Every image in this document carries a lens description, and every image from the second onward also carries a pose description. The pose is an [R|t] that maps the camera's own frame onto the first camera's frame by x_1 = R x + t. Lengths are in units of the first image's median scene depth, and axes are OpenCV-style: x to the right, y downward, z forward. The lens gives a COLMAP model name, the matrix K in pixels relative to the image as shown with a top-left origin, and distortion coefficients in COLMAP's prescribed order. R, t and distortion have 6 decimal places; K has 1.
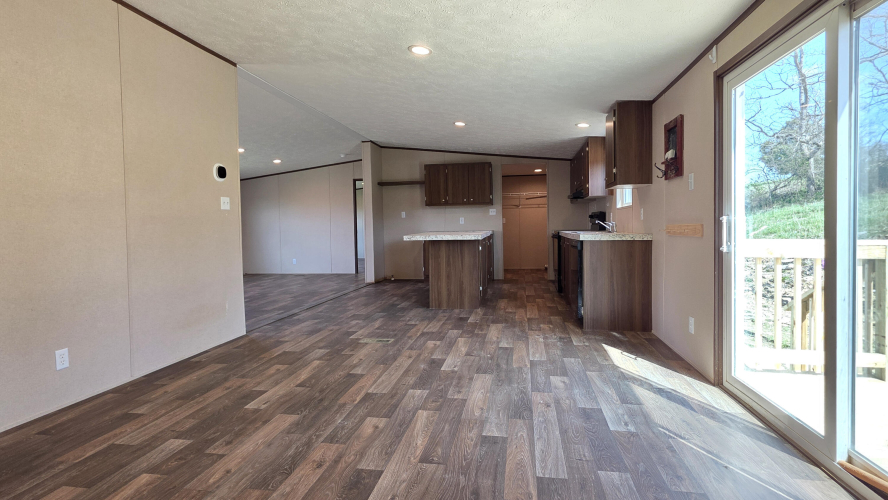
lens RADIAL K [[436.5, 0, 448.4], [0, 436.5, 234.5], [0, 0, 1]] dist [0.016754, -0.006684]
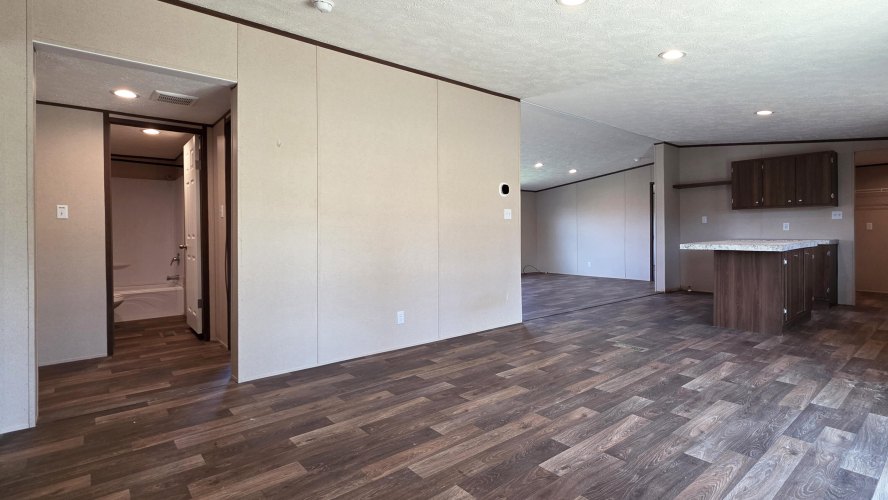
lens RADIAL K [[436.5, 0, 448.4], [0, 436.5, 234.5], [0, 0, 1]] dist [0.016754, -0.006684]
pose [[0.762845, 0.015728, -0.646390, 0.217349], [-0.019842, 0.999803, 0.000911, -0.014842], [0.646277, 0.012130, 0.763006, -0.068403]]
